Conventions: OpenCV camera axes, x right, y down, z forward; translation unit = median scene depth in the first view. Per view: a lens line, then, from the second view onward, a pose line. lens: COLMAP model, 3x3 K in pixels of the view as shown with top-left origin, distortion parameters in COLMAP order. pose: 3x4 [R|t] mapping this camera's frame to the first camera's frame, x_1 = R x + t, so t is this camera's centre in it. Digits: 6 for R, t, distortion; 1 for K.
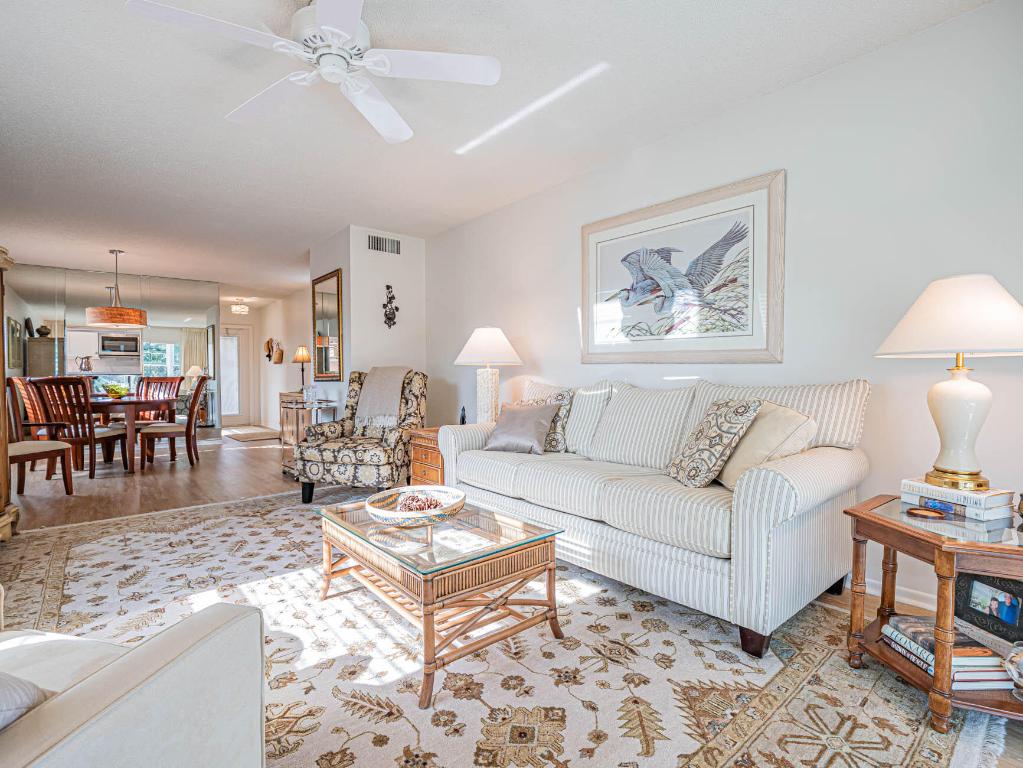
lens RADIAL K [[497.6, 0, 502.1], [0, 497.6, 377.4], [0, 0, 1]] dist [0.000118, -0.009382]
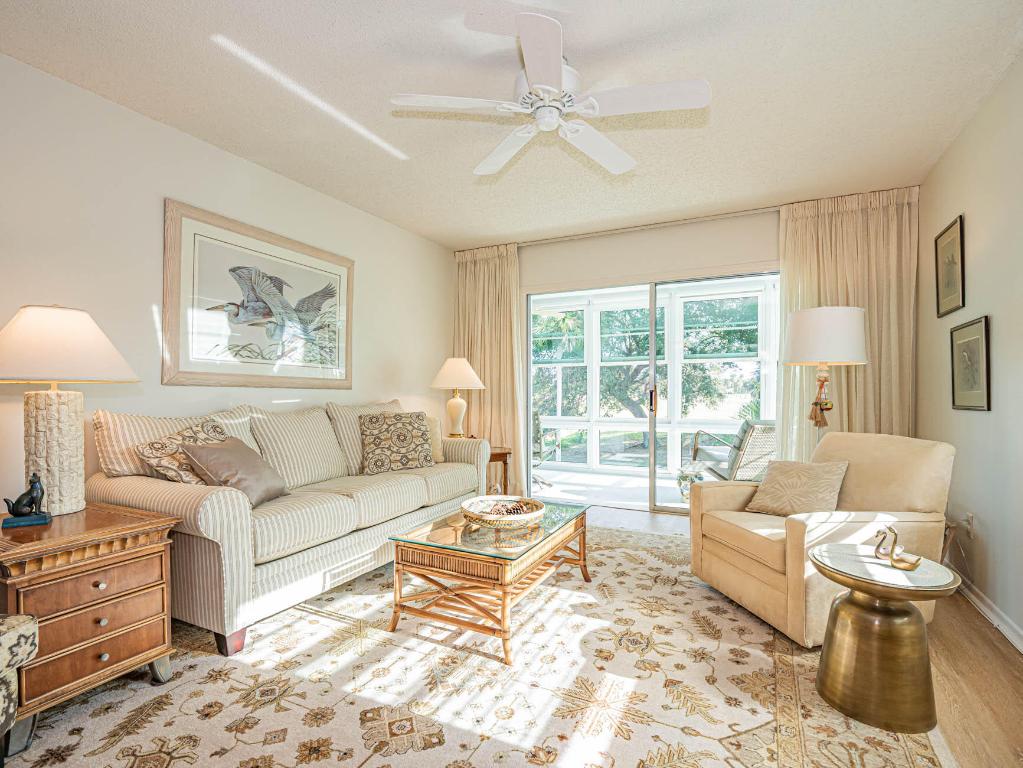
lens RADIAL K [[502.1, 0, 514.9], [0, 502.1, 395.3], [0, 0, 1]] dist [-0.014637, -0.000973]
pose [[-0.414488, -0.003993, 0.910046, -0.852850], [0.007984, 0.999936, 0.008024, -0.016841], [-0.910020, 0.010591, -0.414429, 0.998051]]
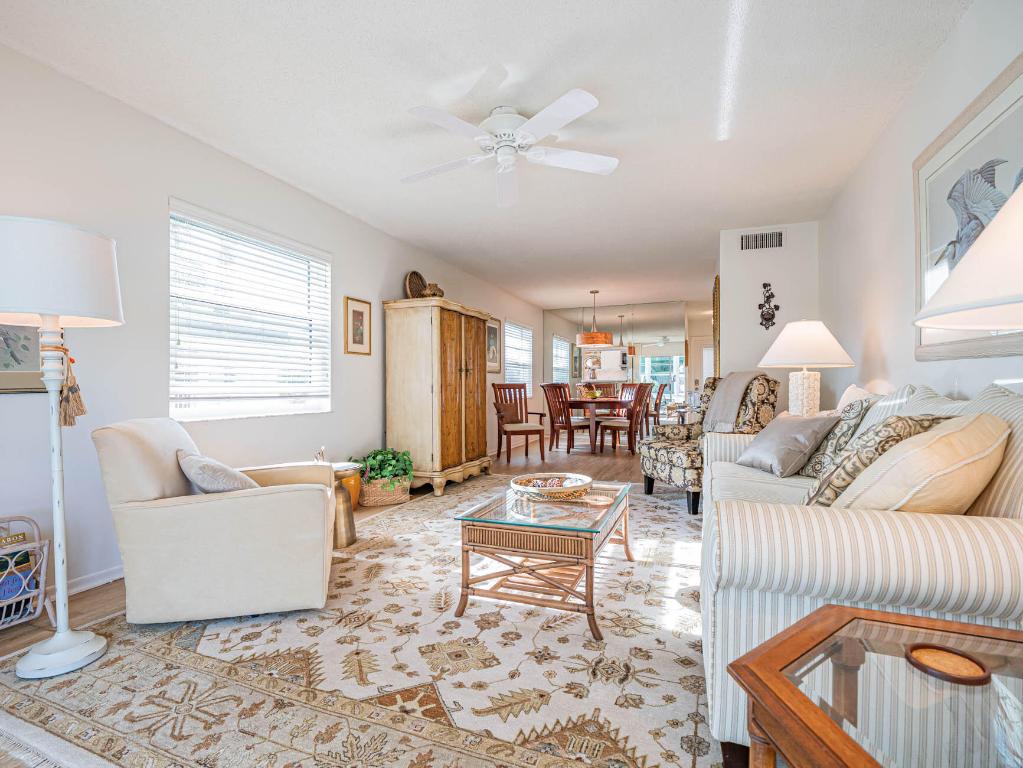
lens RADIAL K [[495.2, 0, 506.5], [0, 495.2, 383.1], [0, 0, 1]] dist [0.001103, -0.008695]
pose [[0.492963, -0.000769, -0.870050, 0.560092], [-0.003121, 0.999992, -0.002652, 0.006401], [0.870045, 0.004023, 0.492956, 0.216020]]
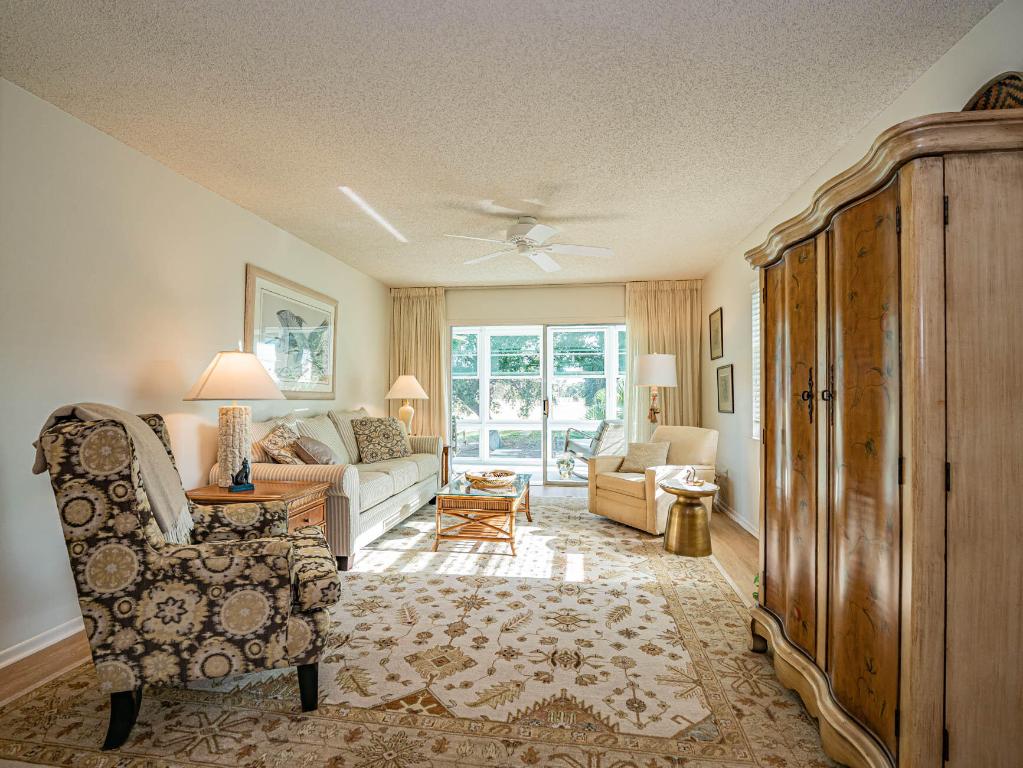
lens RADIAL K [[500.1, 0, 512.6], [0, 500.1, 382.5], [0, 0, 1]] dist [-0.001112, -0.009851]
pose [[-0.680379, 0.019205, 0.732609, -1.117752], [0.004495, 0.999747, -0.022034, -0.043245], [-0.732847, -0.011698, -0.680293, 1.535860]]
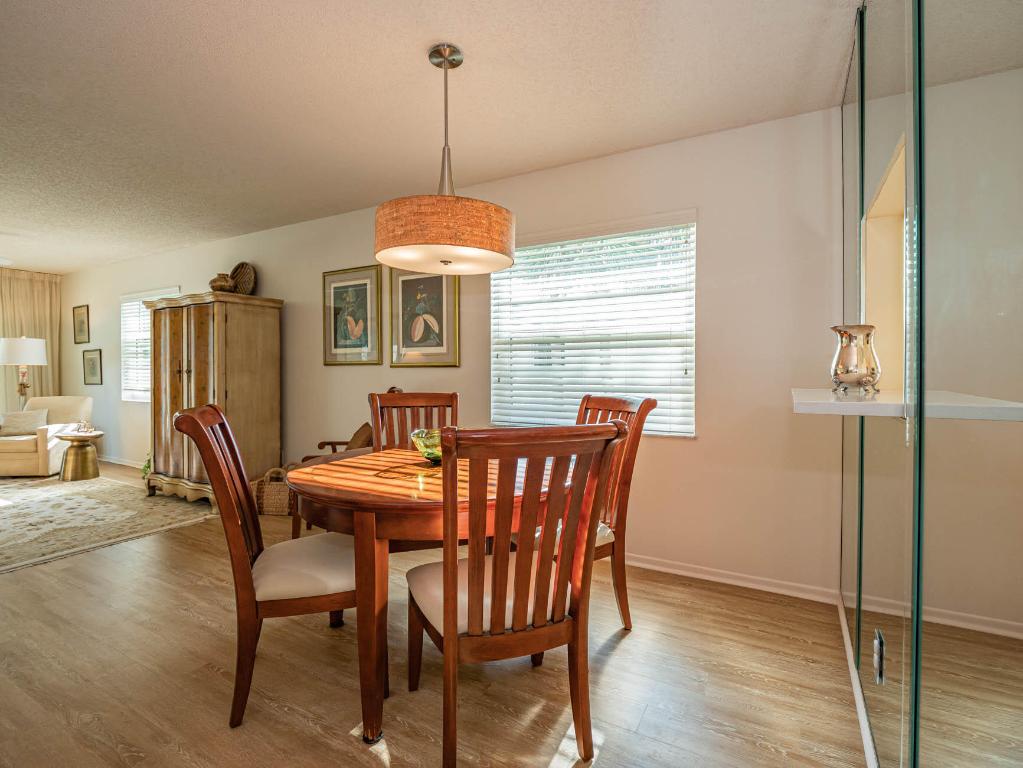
lens RADIAL K [[500.1, 0, 512.6], [0, 500.1, 382.5], [0, 0, 1]] dist [-0.001112, -0.009851]
pose [[-0.929127, 0.009027, -0.369650, -1.290186], [-0.000179, 0.999691, 0.024861, -0.044442], [0.369760, 0.023165, -0.928839, 2.594690]]
